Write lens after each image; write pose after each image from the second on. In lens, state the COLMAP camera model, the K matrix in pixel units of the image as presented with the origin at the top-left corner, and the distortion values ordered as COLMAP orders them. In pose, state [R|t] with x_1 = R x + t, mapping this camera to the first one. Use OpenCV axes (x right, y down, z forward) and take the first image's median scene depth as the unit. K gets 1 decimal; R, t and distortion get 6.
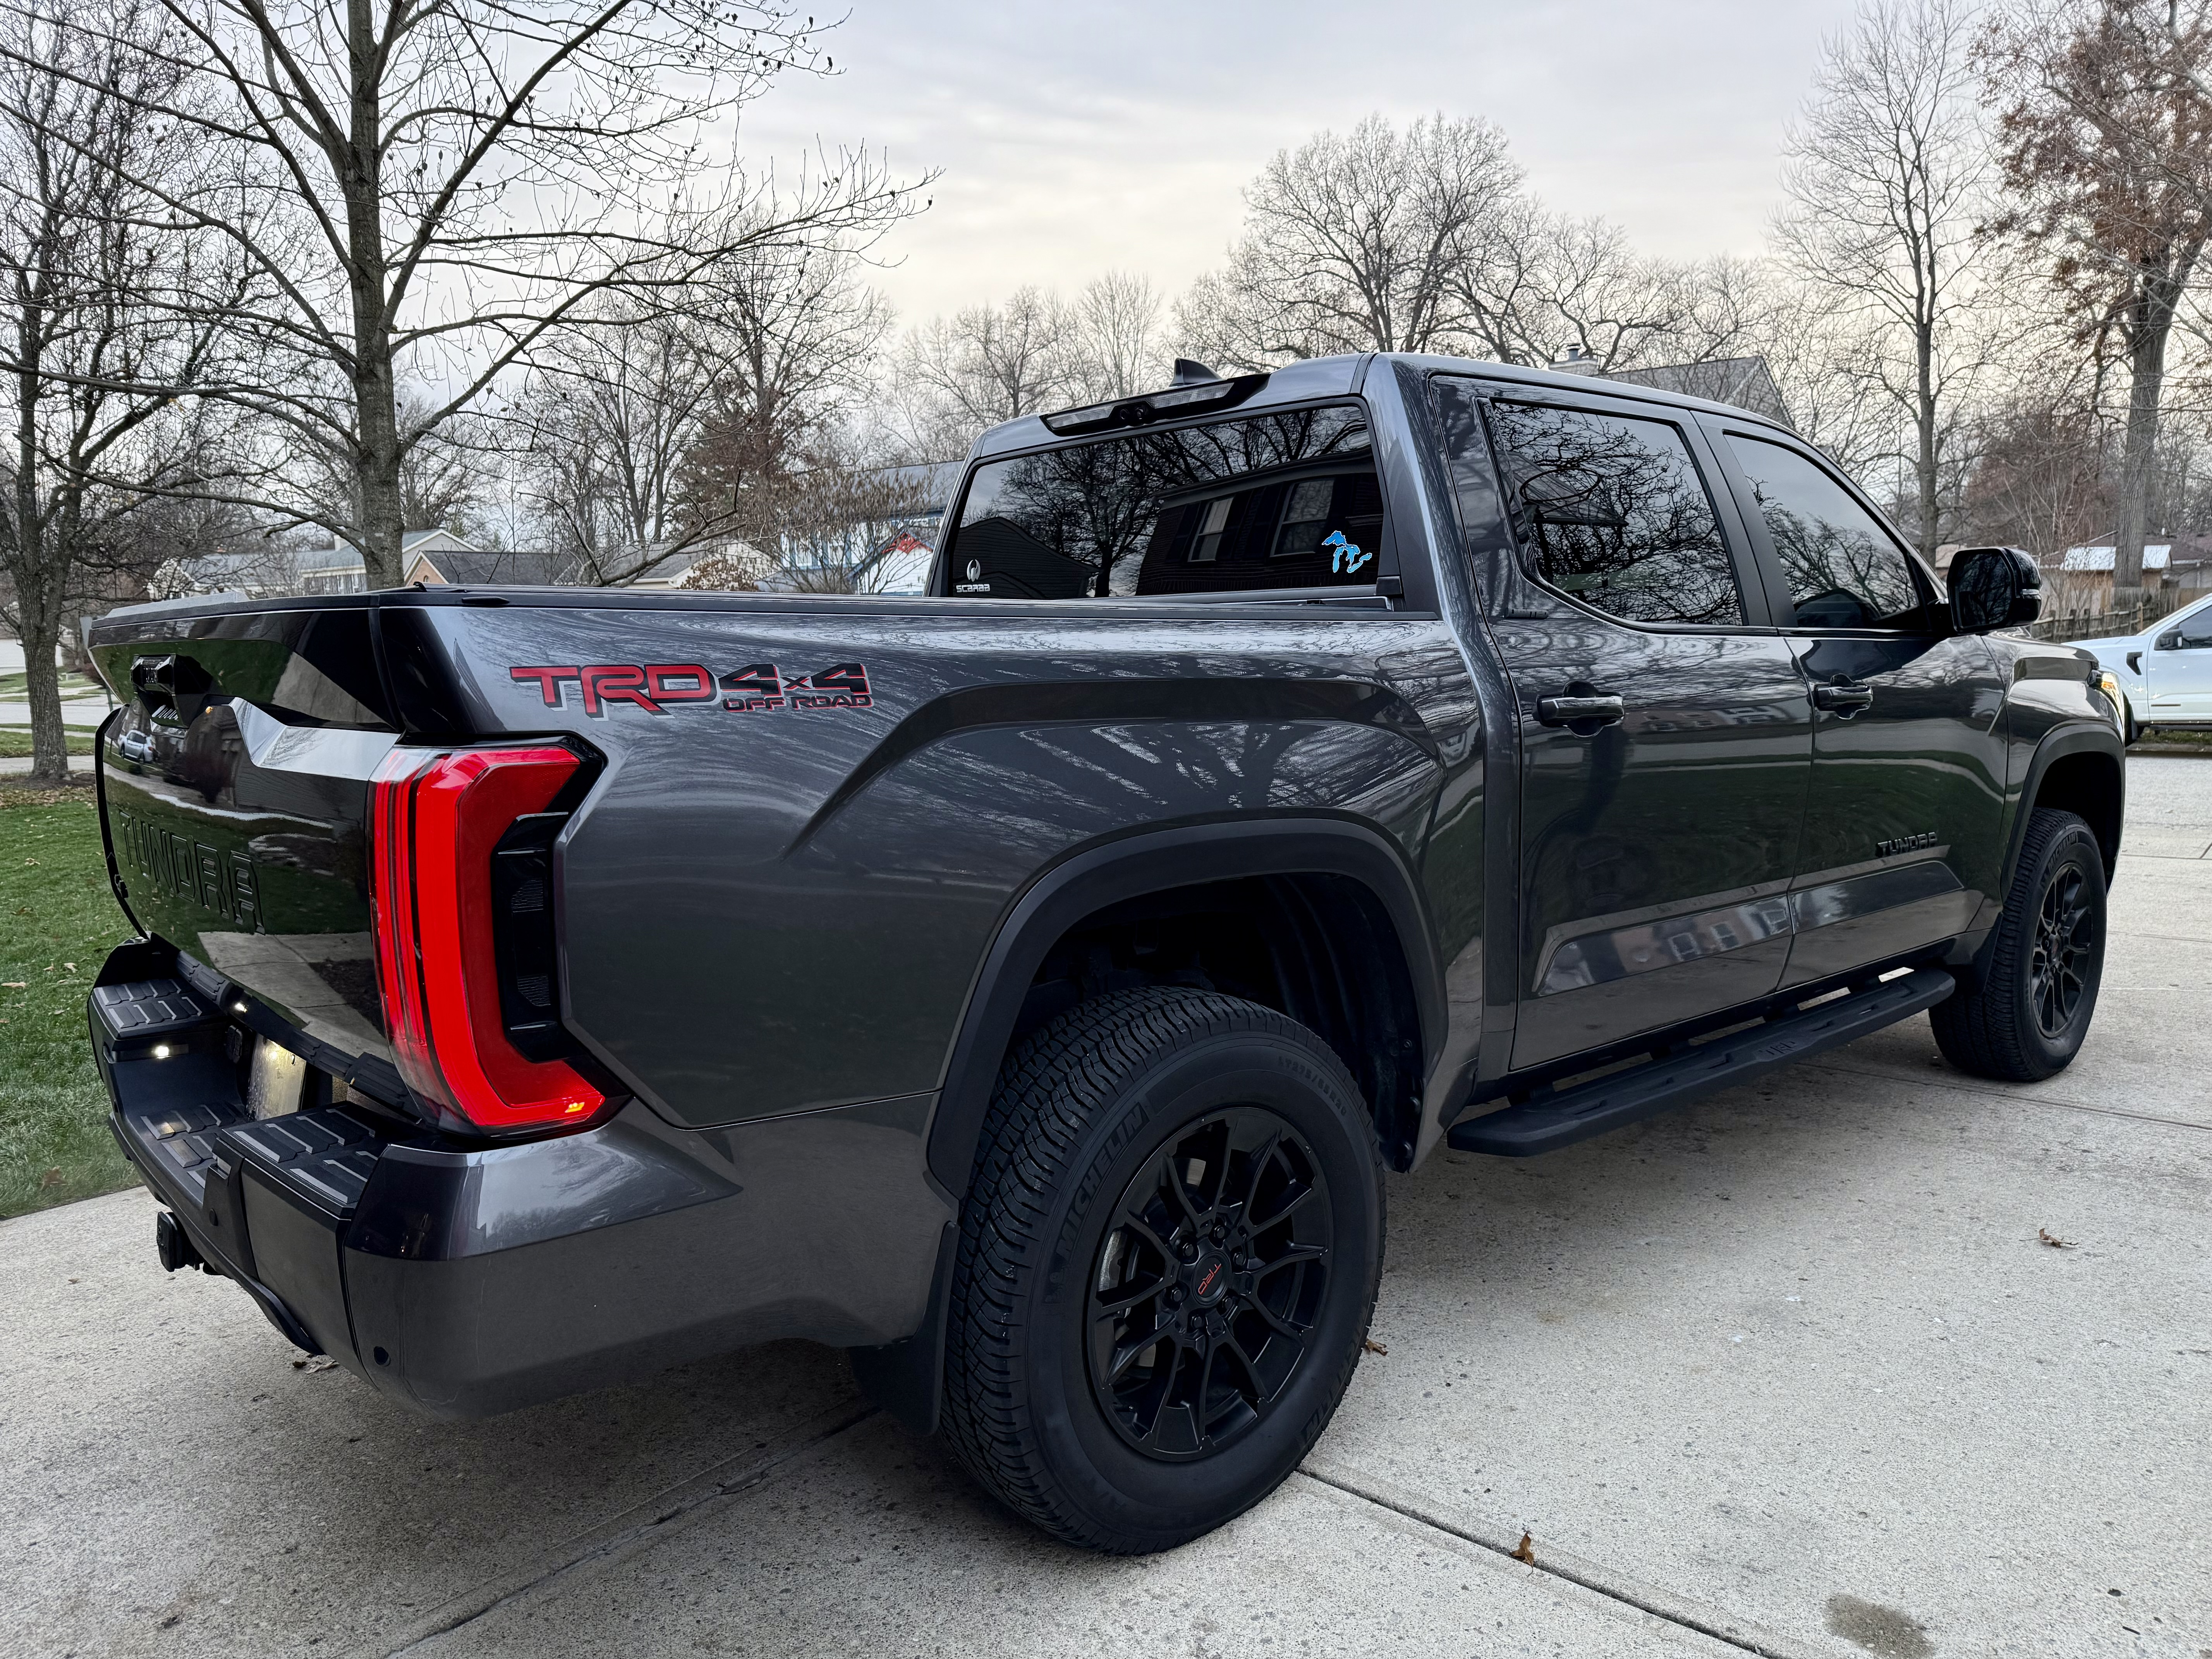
lens RADIAL K [[1547.8, 0, 1086.0], [0, 1547.8, 833.2], [0, 0, 1]] dist [0.040294, -0.044332]
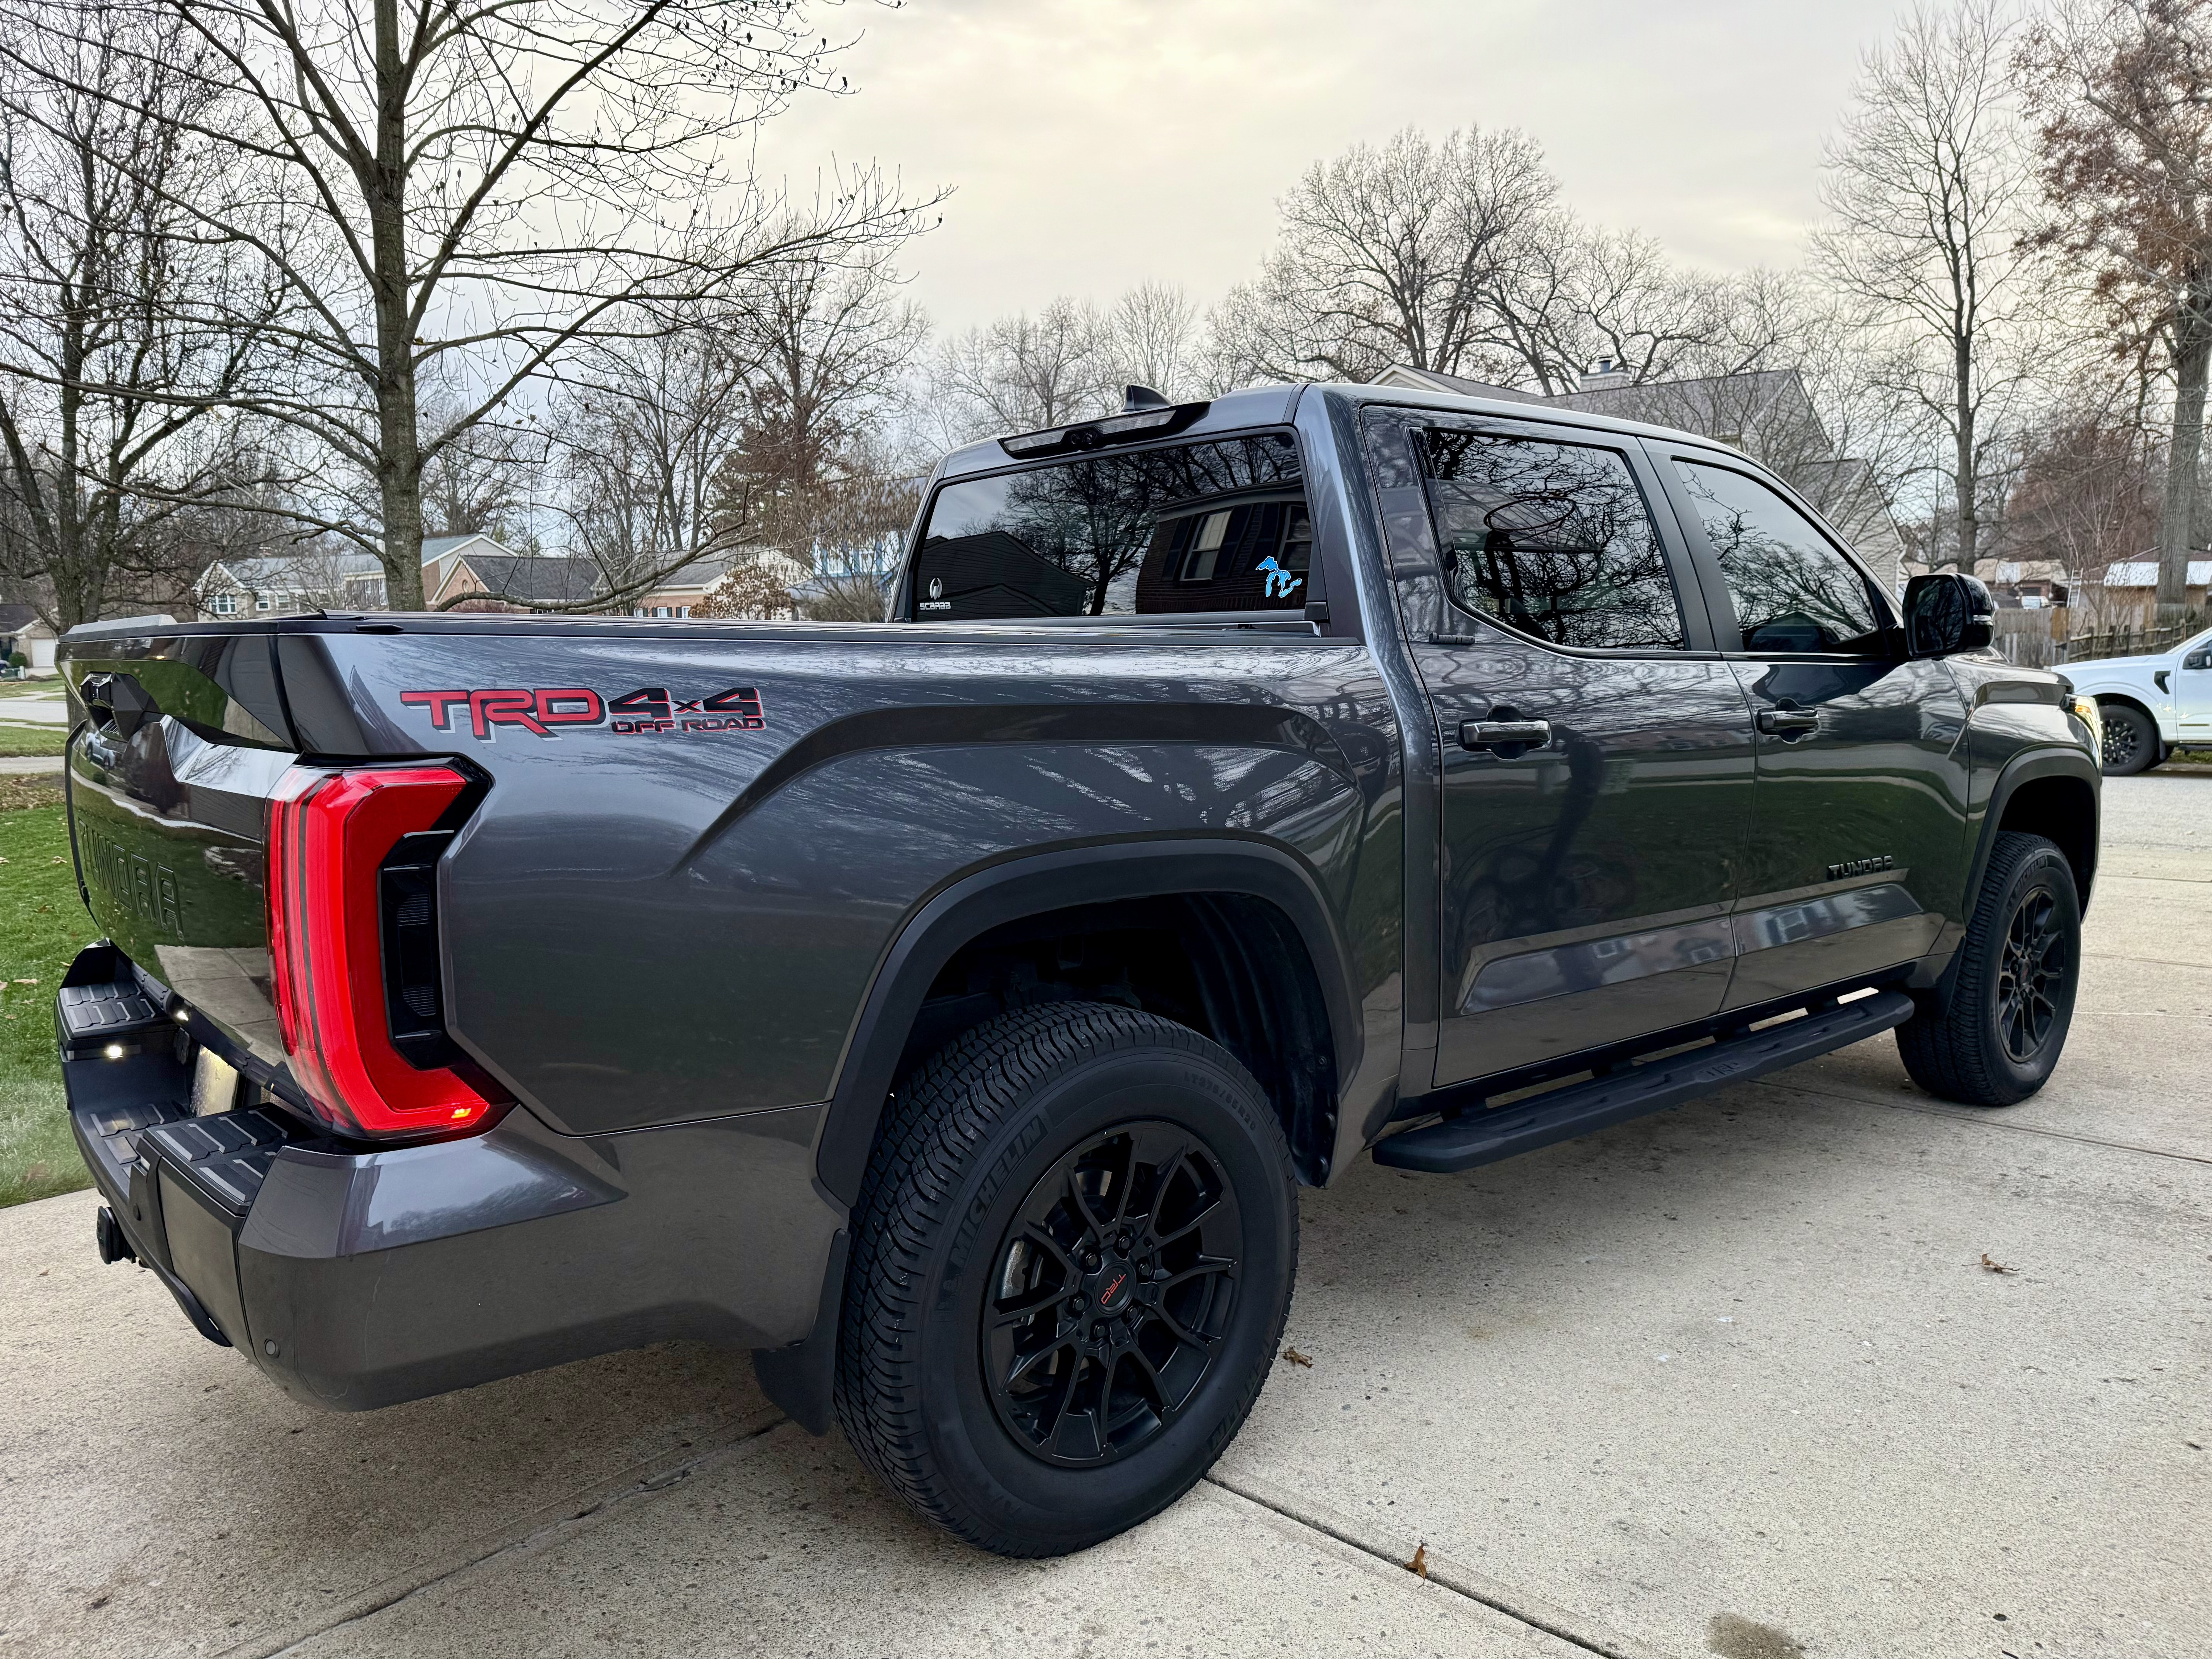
lens RADIAL K [[1545.2, 0, 1082.1], [0, 1545.2, 828.1], [0, 0, 1]] dist [0.048050, -0.054335]
pose [[0.999654, 0.010693, -0.024037, 0.019115], [-0.010884, 0.999910, -0.007832, -0.001955], [0.023951, 0.008091, 0.999680, -0.005823]]
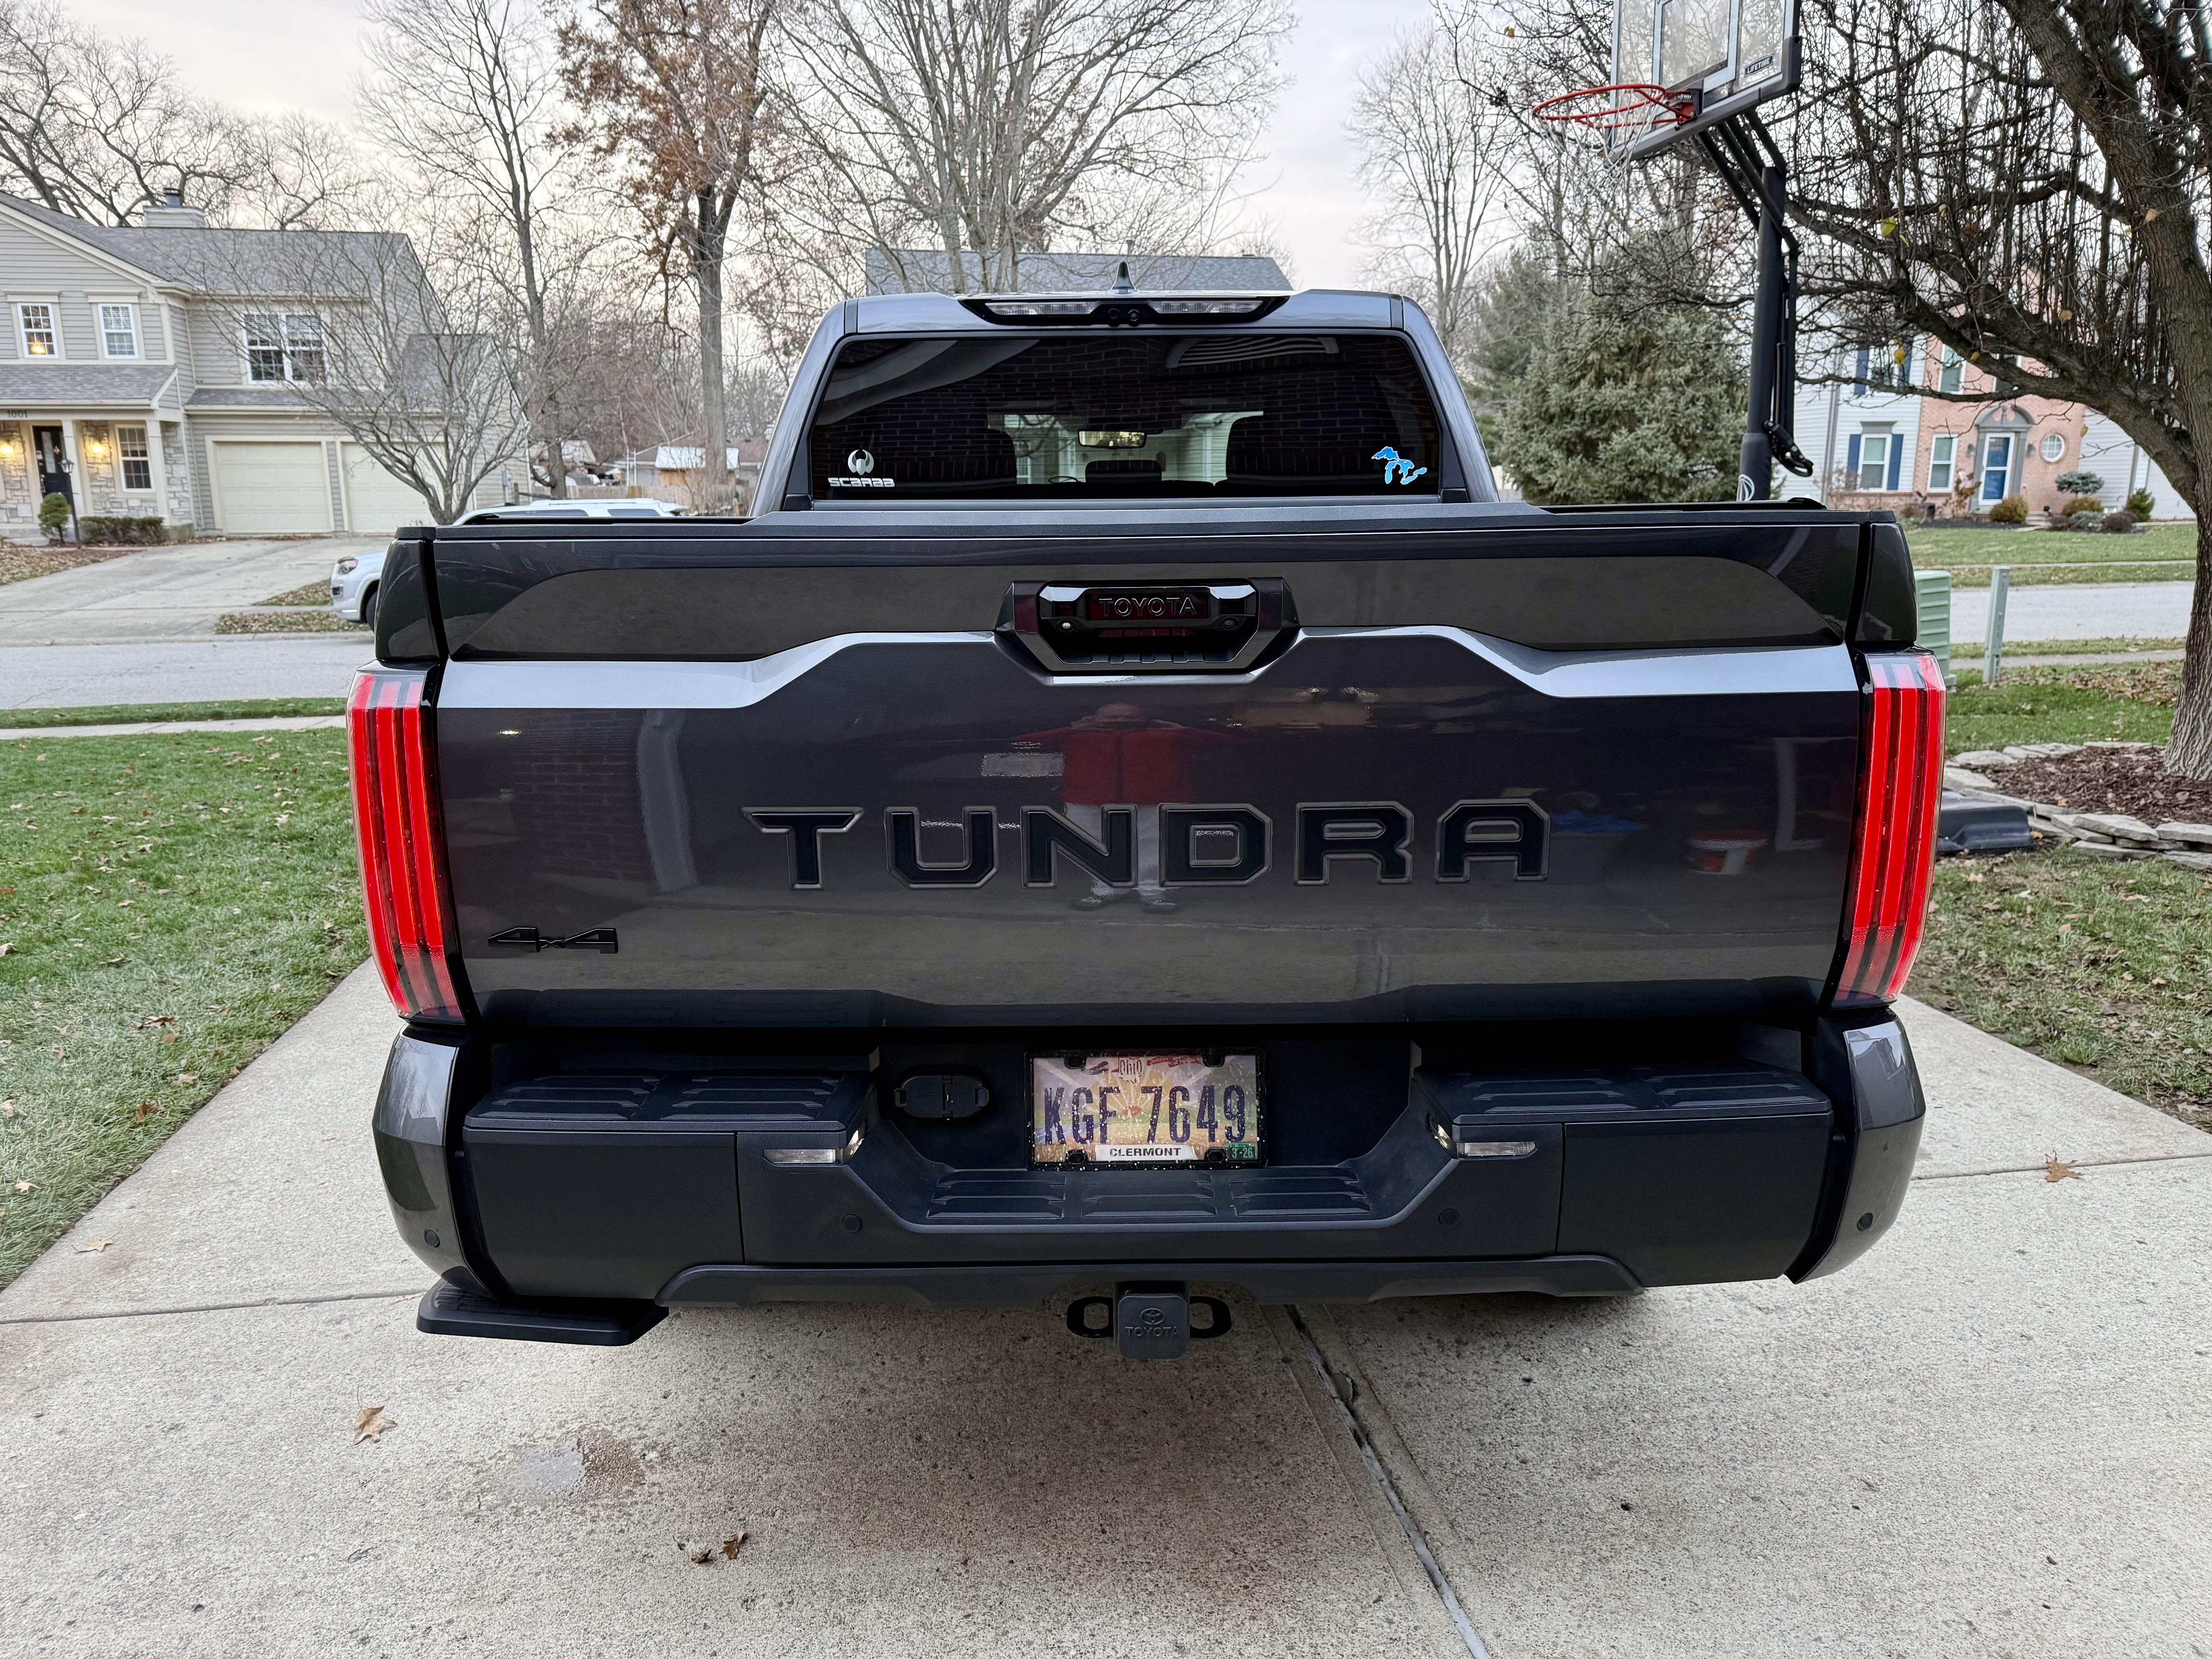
lens RADIAL K [[1568.8, 0, 1115.9], [0, 1568.8, 817.0], [0, 0, 1]] dist [0.061224, -0.086077]
pose [[0.631712, -0.139177, 0.762607, -0.265123], [0.095517, 0.990230, 0.101596, -0.017946], [-0.769296, 0.008662, 0.638834, 0.120995]]
